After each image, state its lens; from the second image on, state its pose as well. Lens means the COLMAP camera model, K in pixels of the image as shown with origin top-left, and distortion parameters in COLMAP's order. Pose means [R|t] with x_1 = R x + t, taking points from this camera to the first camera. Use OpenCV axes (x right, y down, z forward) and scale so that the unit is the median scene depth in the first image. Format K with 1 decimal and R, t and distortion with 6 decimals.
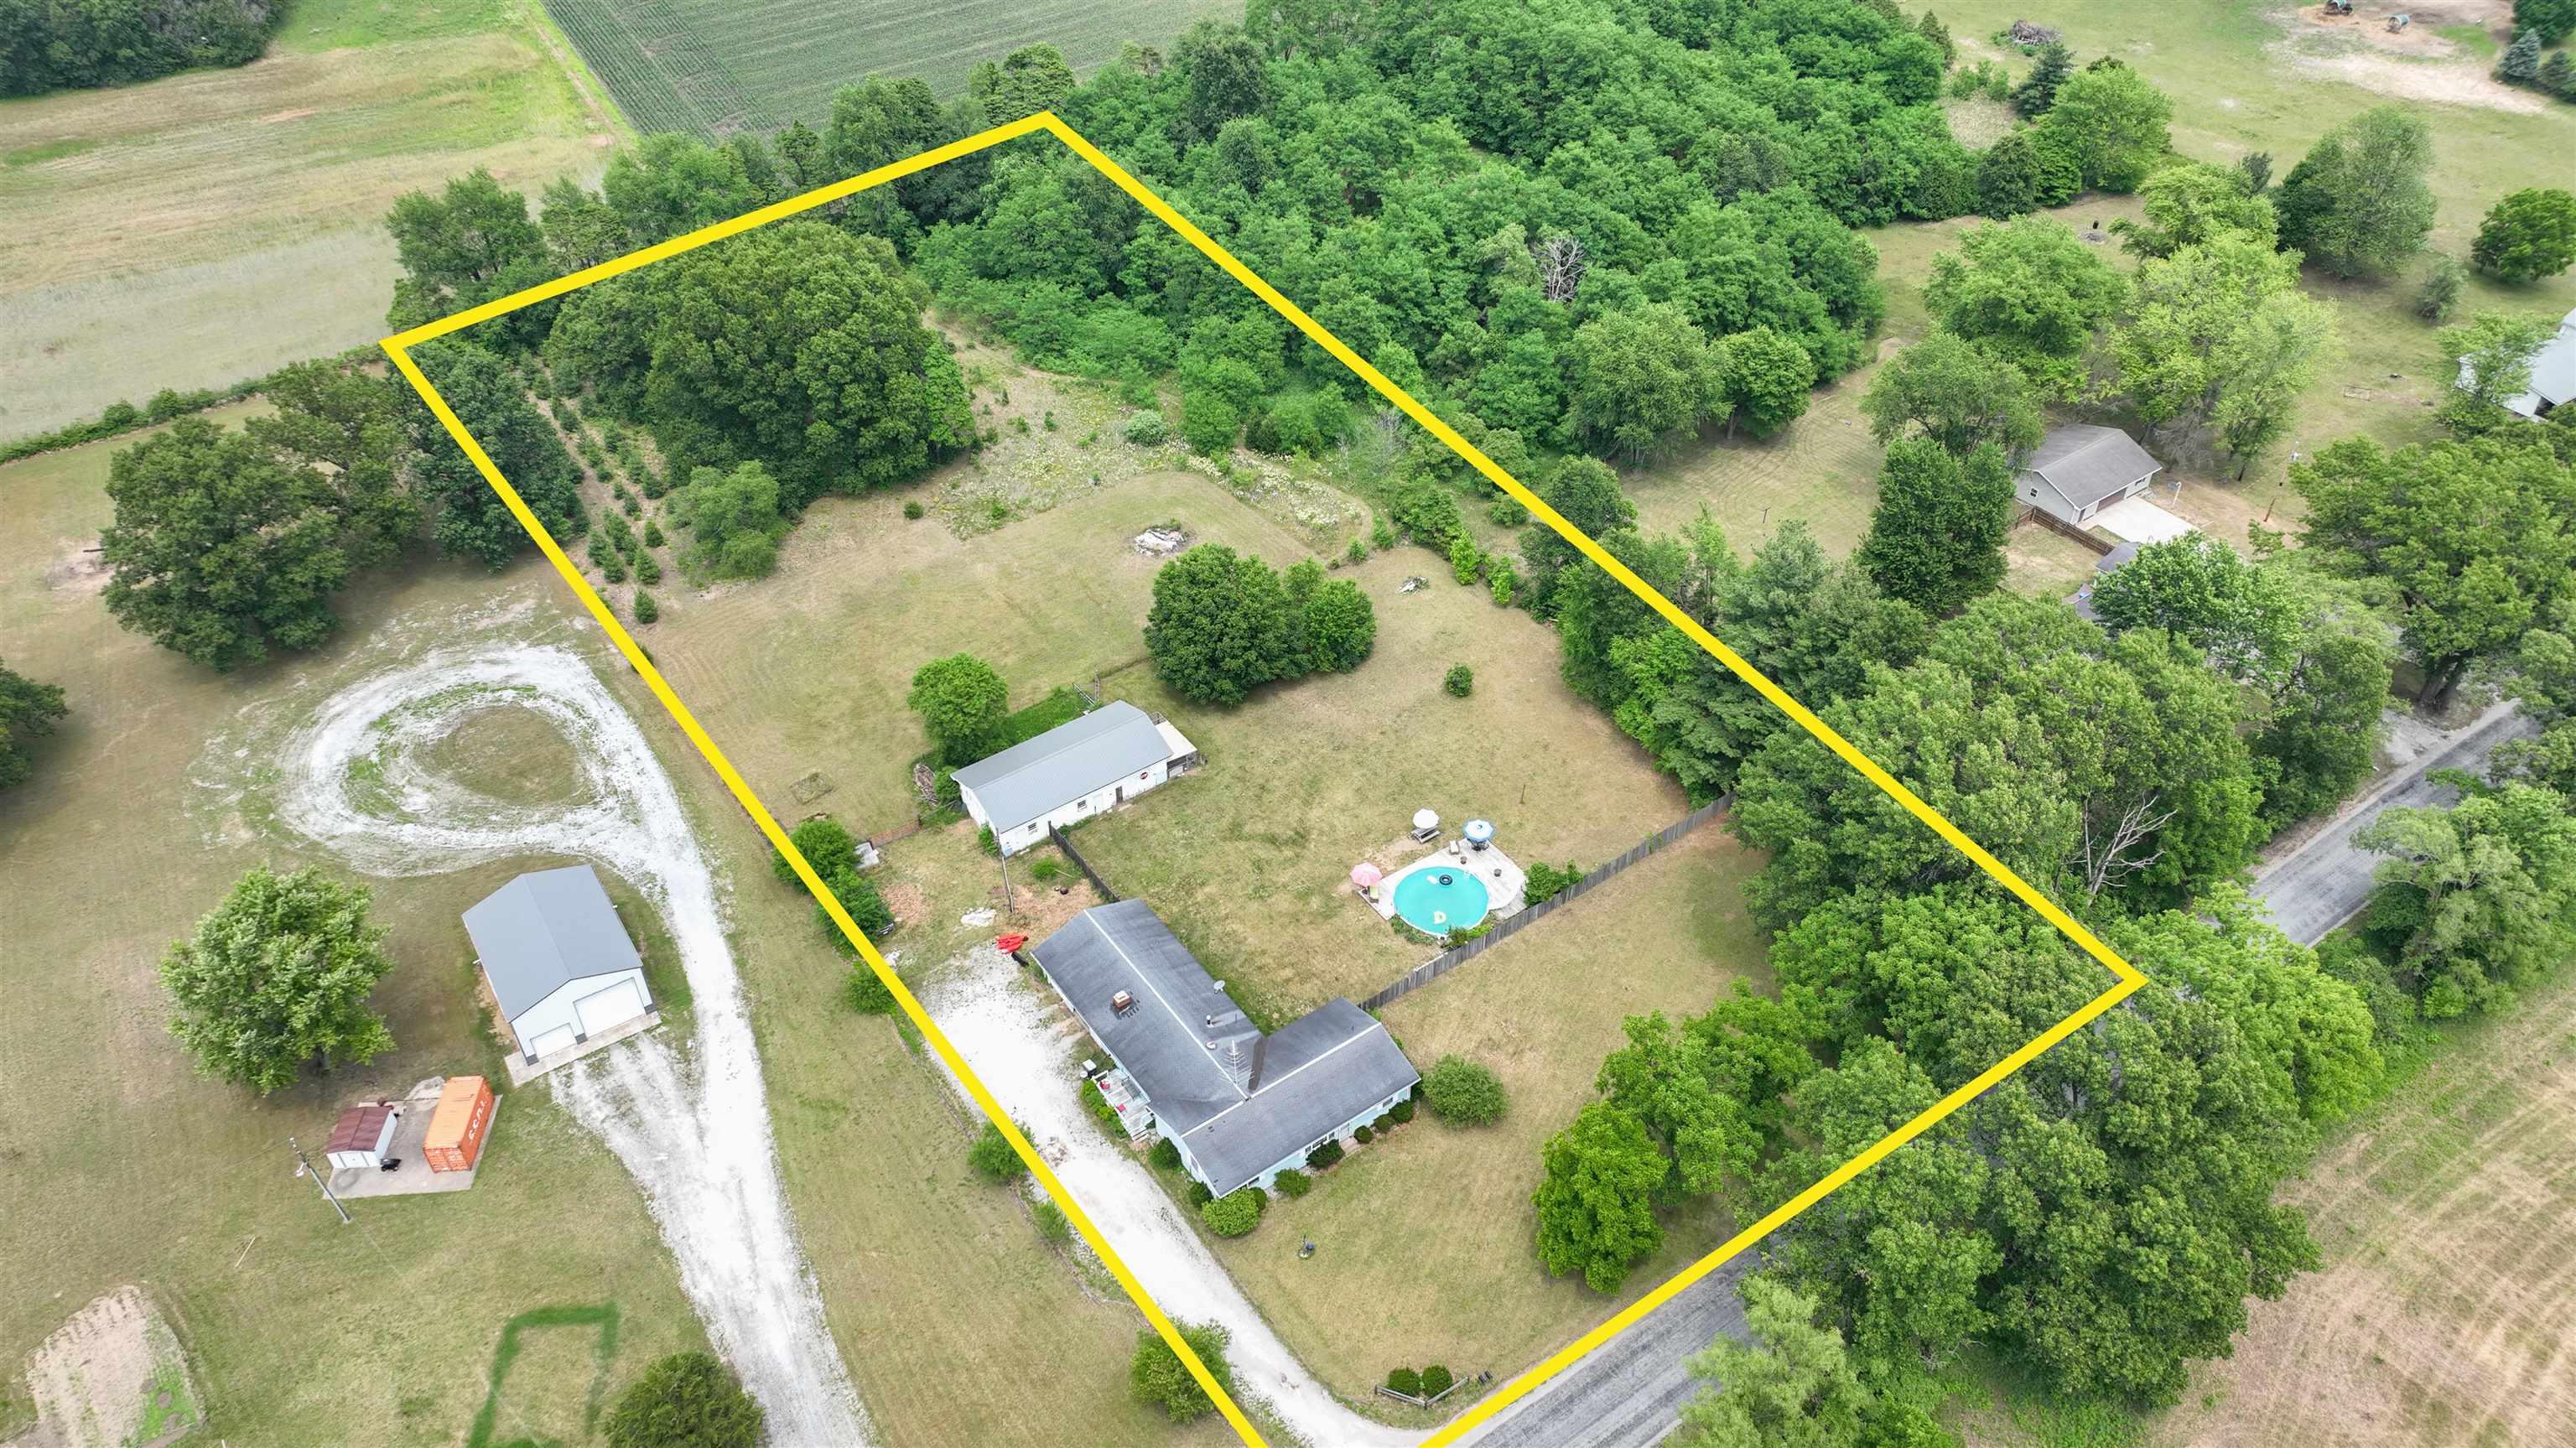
lens RADIAL K [[1803.6, 0, 1288.0], [0, 1803.6, 724.0], [0, 0, 1]] dist [0.001192, -0.000004]
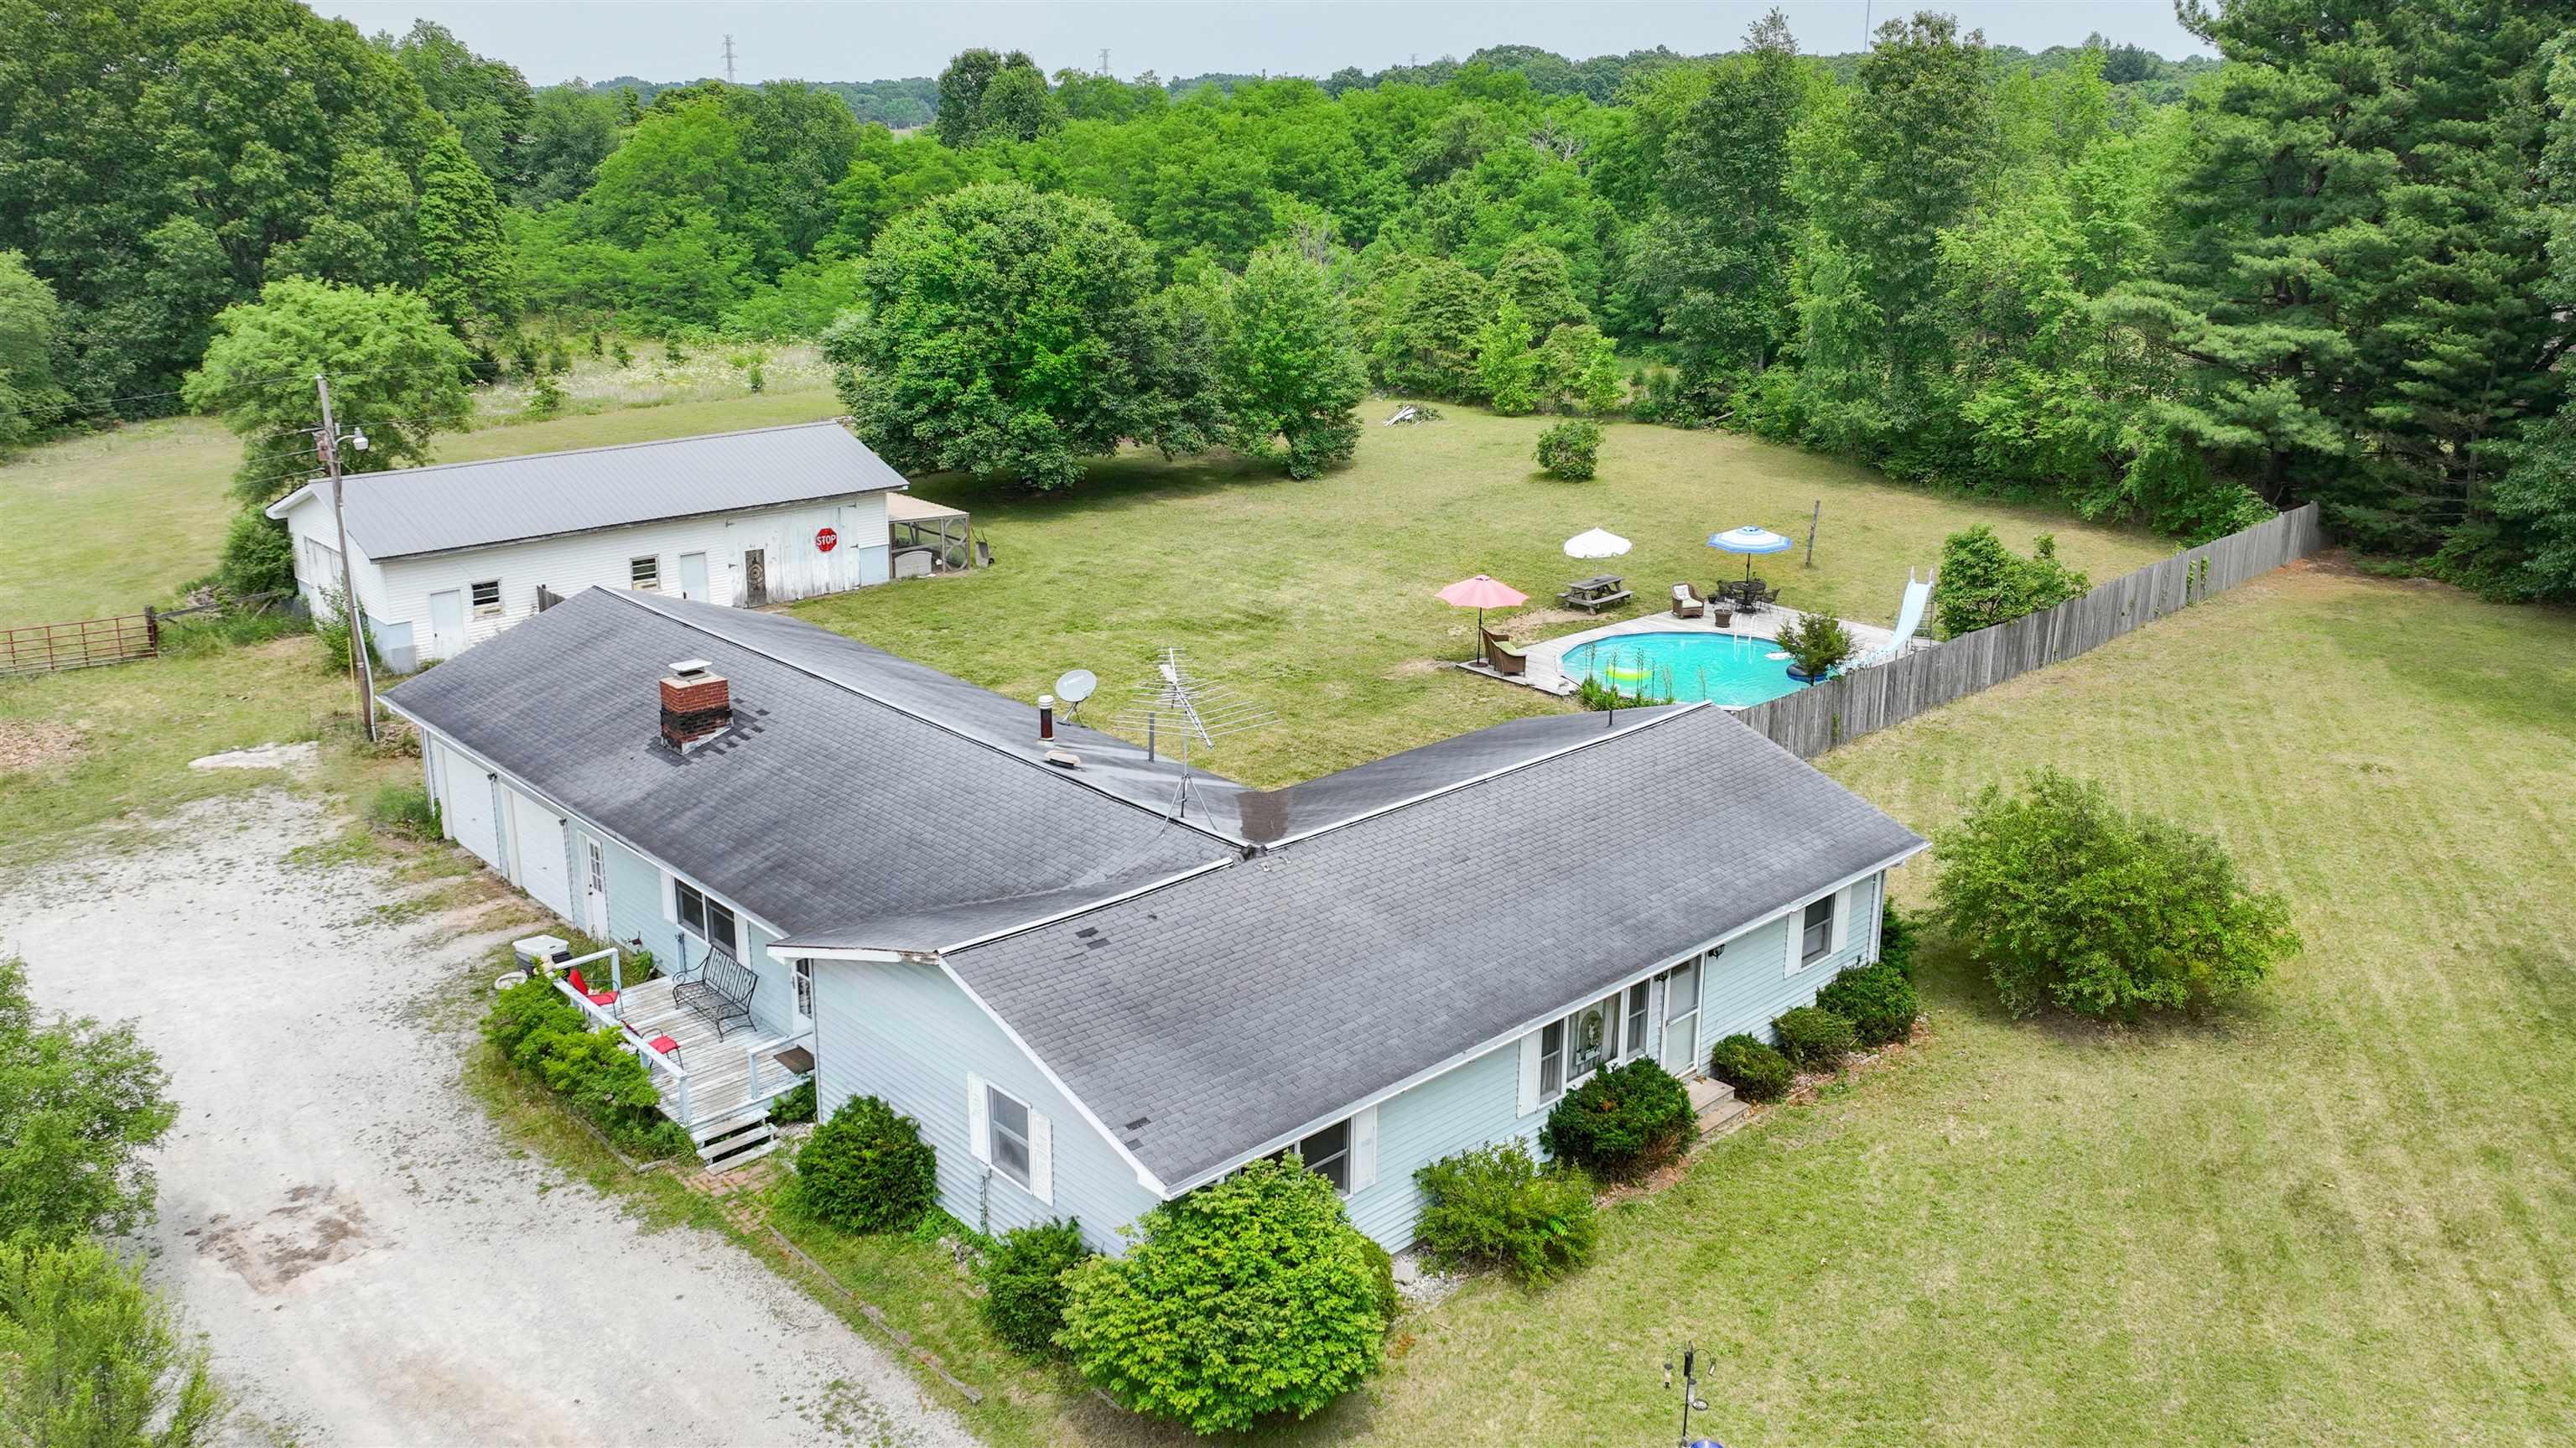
lens RADIAL K [[1987.5, 0, 1322.6], [0, 1987.5, 641.8], [0, 0, 1]] dist [0.006390, 0.012680]
pose [[0.988880, -0.018259, 0.147588, -0.039352], [0.079955, 0.902069, -0.424120, 0.233112], [-0.125391, 0.431204, 0.893499, 0.628610]]
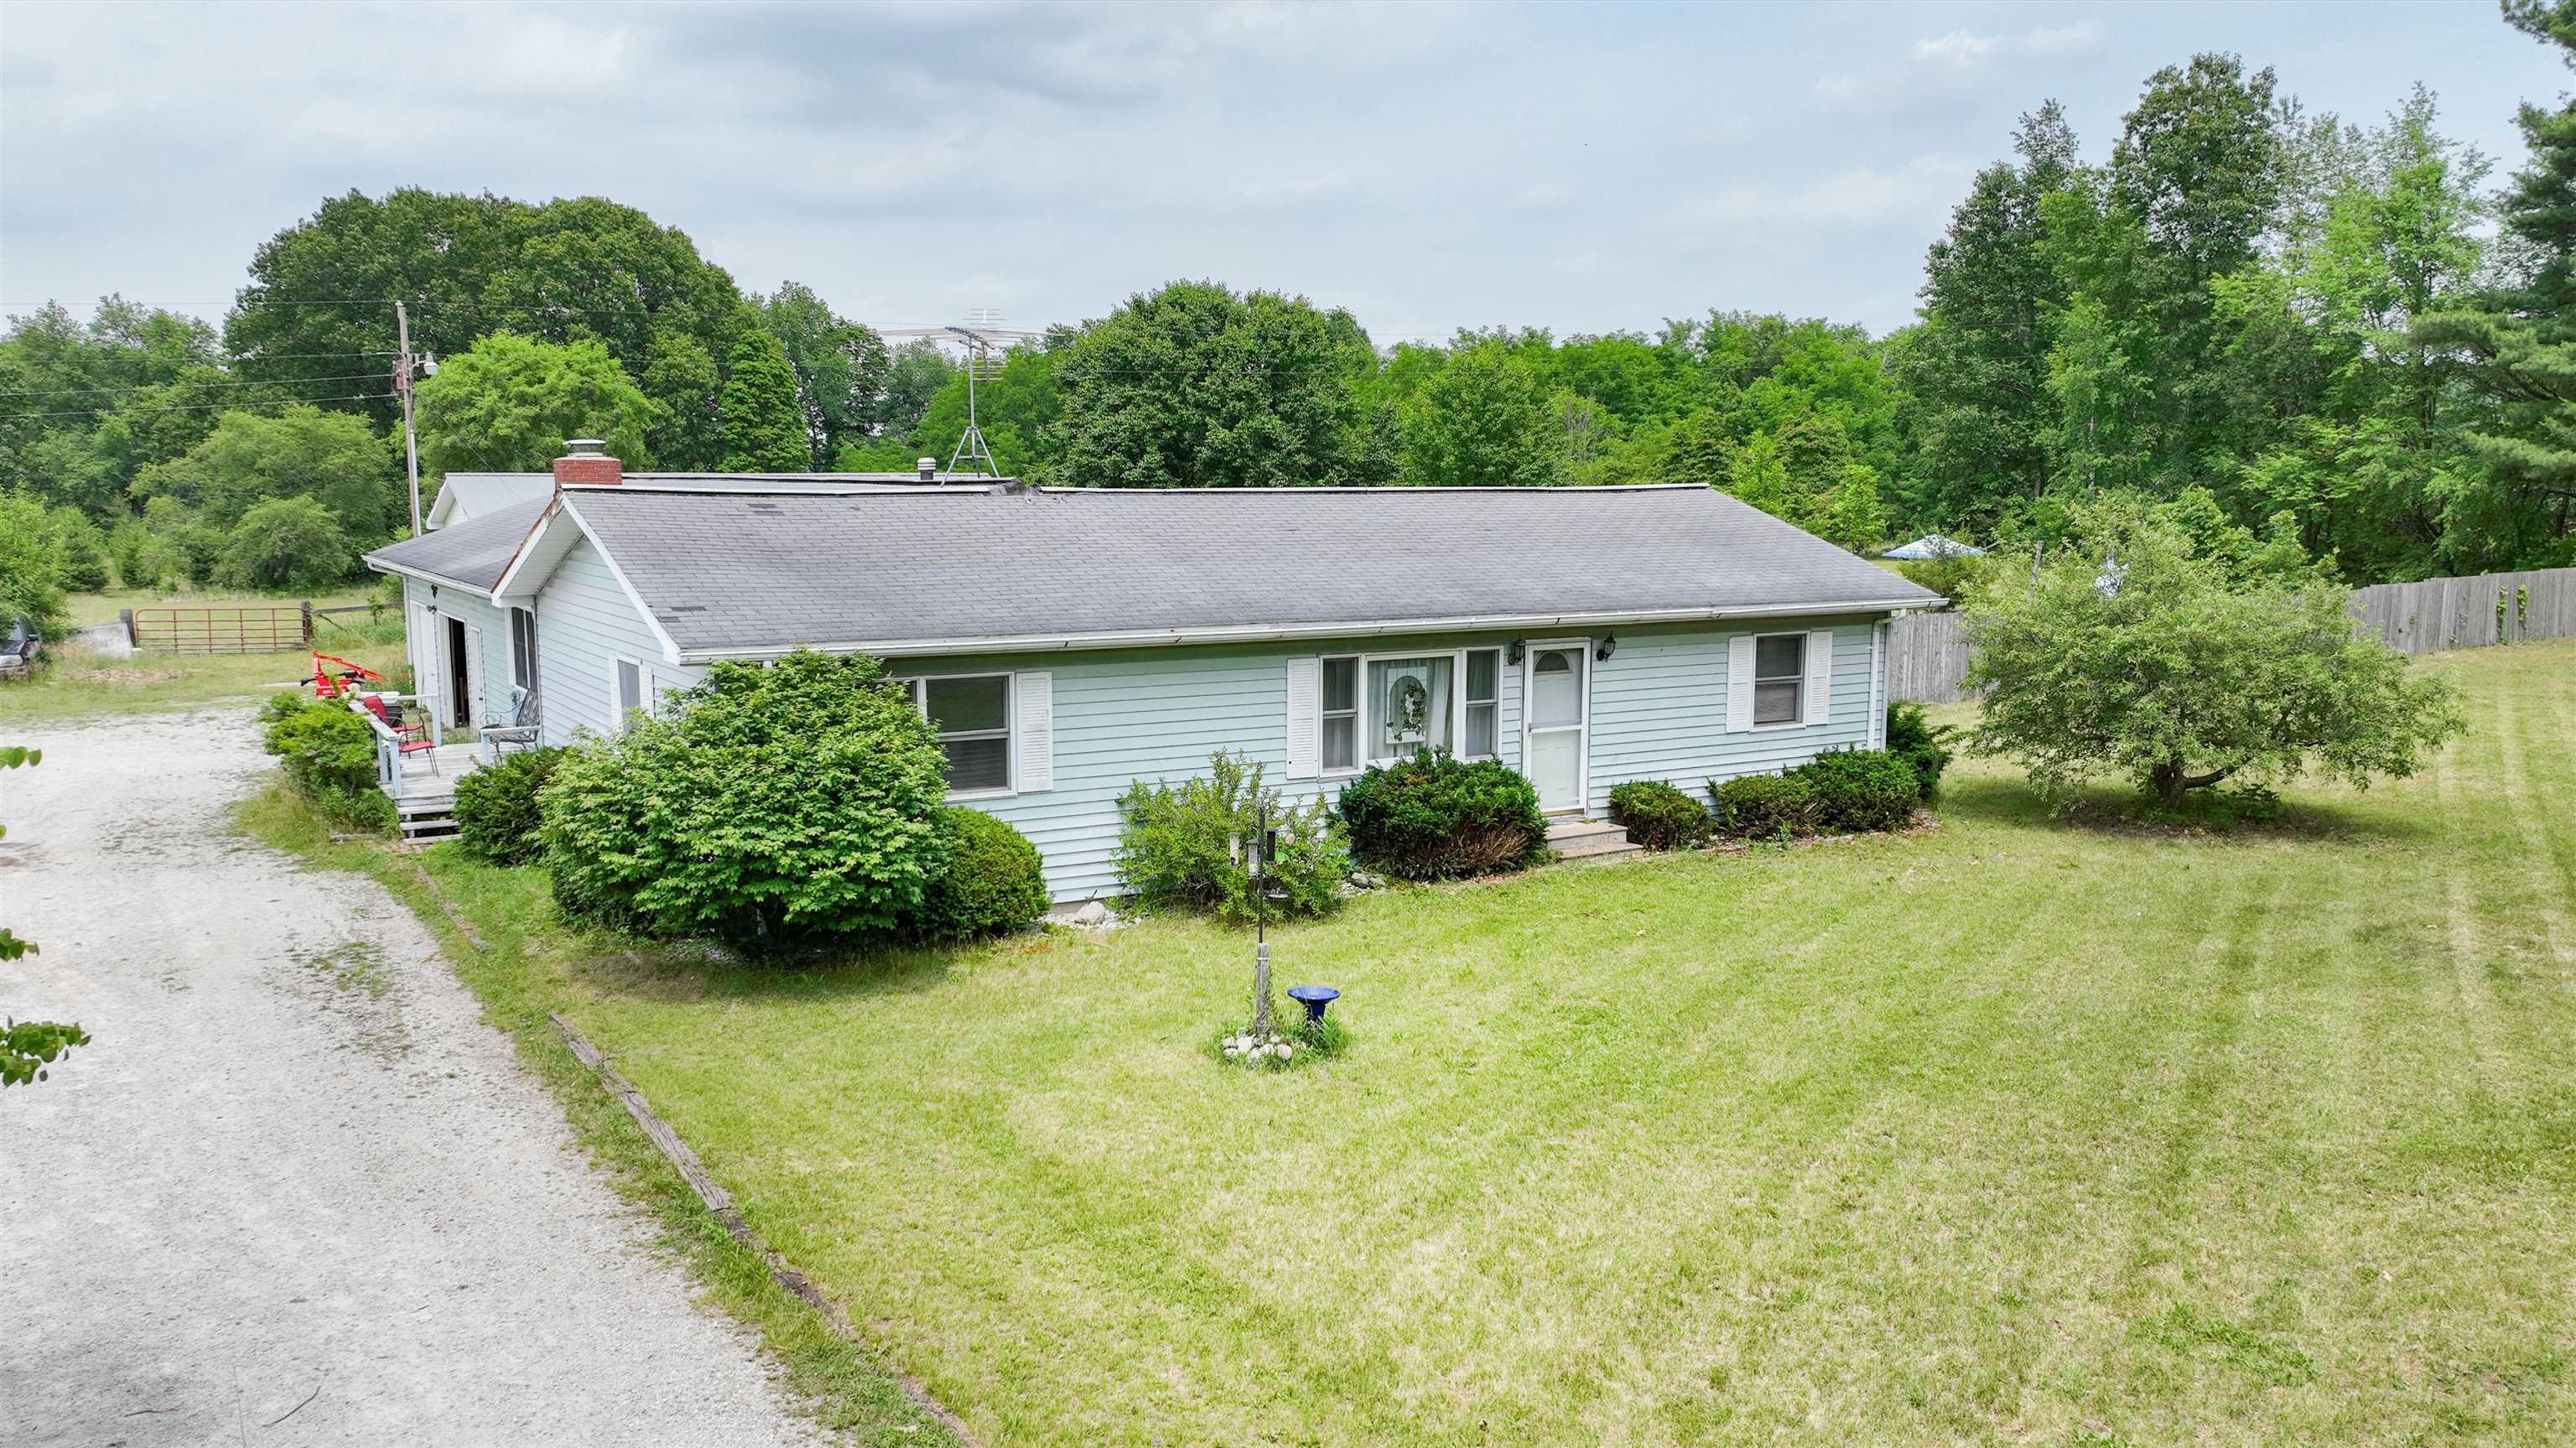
lens RADIAL K [[1975.2, 0, 1287.2], [0, 1975.2, 796.0], [0, 0, 1]] dist [-0.002266, 0.004386]
pose [[0.997578, 0.021804, -0.066058, 0.014950], [-0.052955, 0.853814, -0.517877, 0.272415], [0.045109, 0.520121, 0.852901, 0.687906]]
